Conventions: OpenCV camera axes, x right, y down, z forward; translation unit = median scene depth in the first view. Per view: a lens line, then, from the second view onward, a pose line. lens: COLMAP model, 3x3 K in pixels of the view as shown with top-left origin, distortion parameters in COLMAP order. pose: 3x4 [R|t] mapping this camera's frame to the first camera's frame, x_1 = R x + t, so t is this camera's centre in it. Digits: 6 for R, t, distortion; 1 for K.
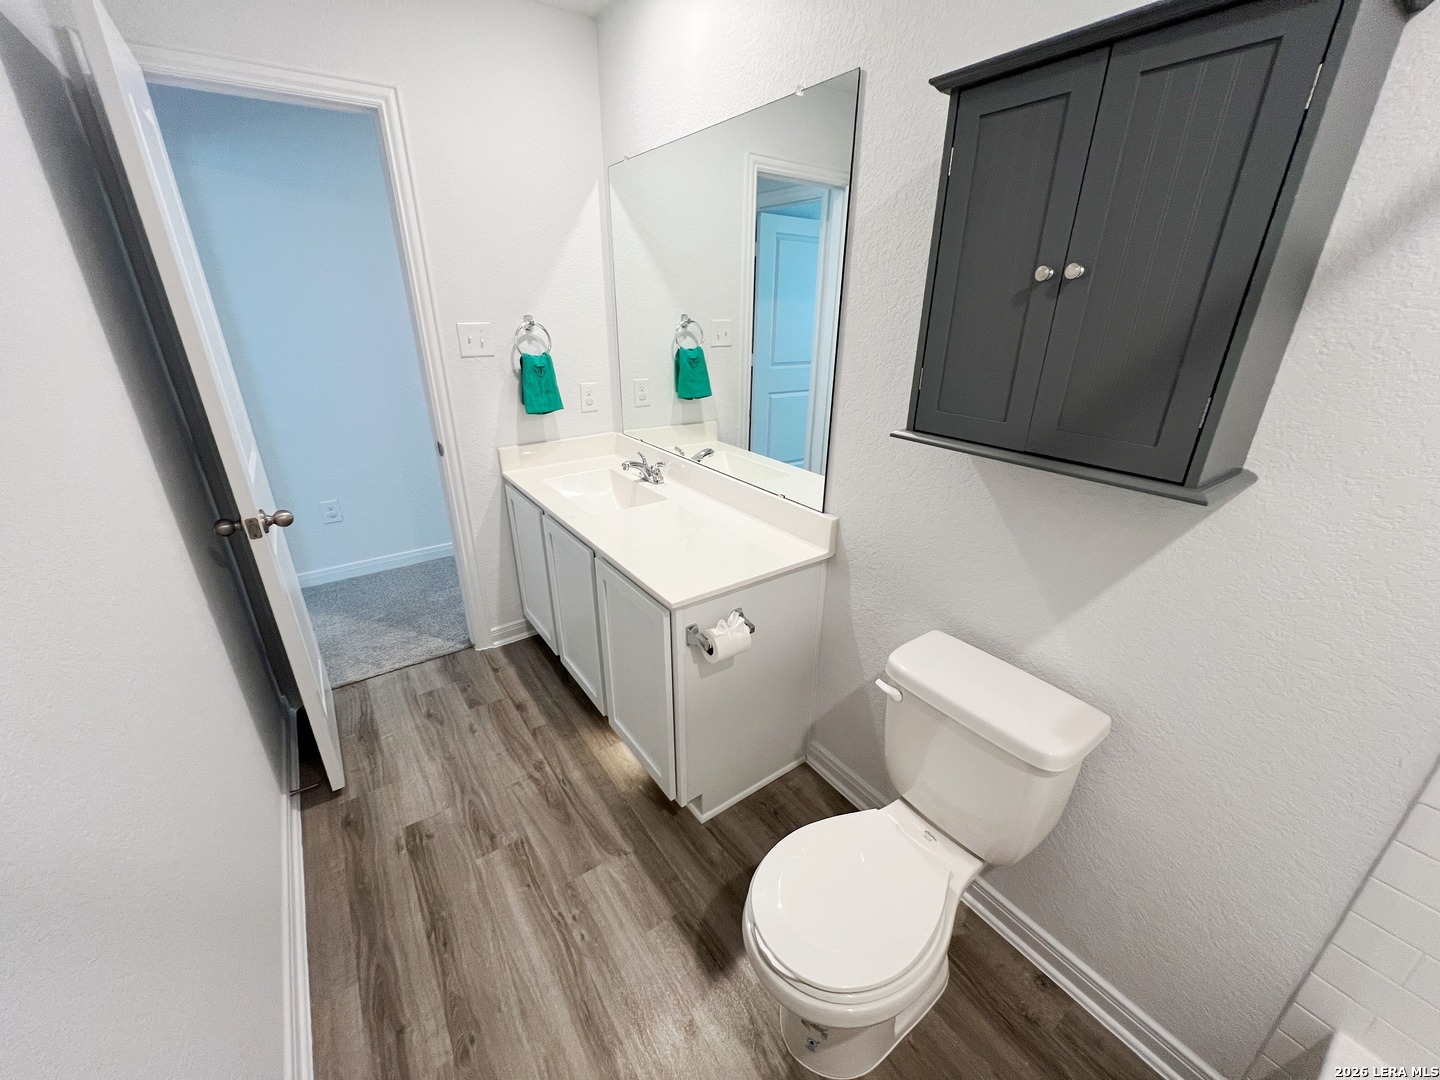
lens RADIAL K [[575.3, 0, 719.3], [0, 575.3, 542.8], [0, 0, 1]] dist [-0.001783, 0.000316]
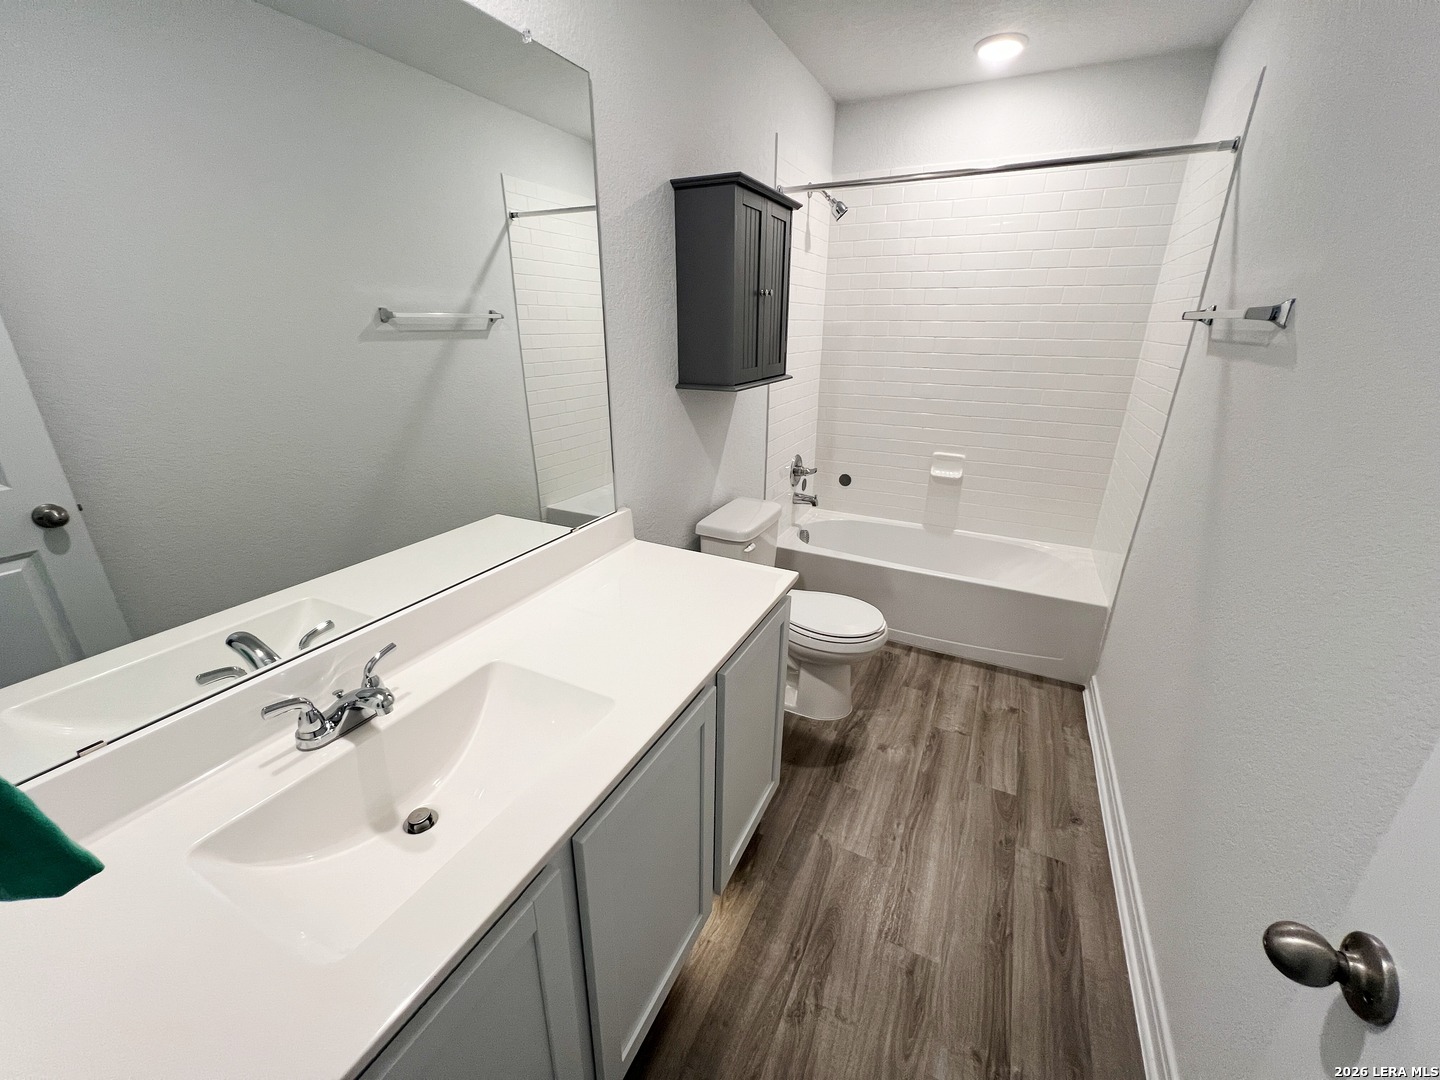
lens RADIAL K [[575.3, 0, 719.5], [0, 575.3, 542.3], [0, 0, 1]] dist [-0.001783, 0.000316]
pose [[-0.475810, -0.322264, 0.818383, -0.770979], [0.329248, 0.797547, 0.505485, -0.474263], [-0.815598, 0.509966, -0.273376, 1.197669]]
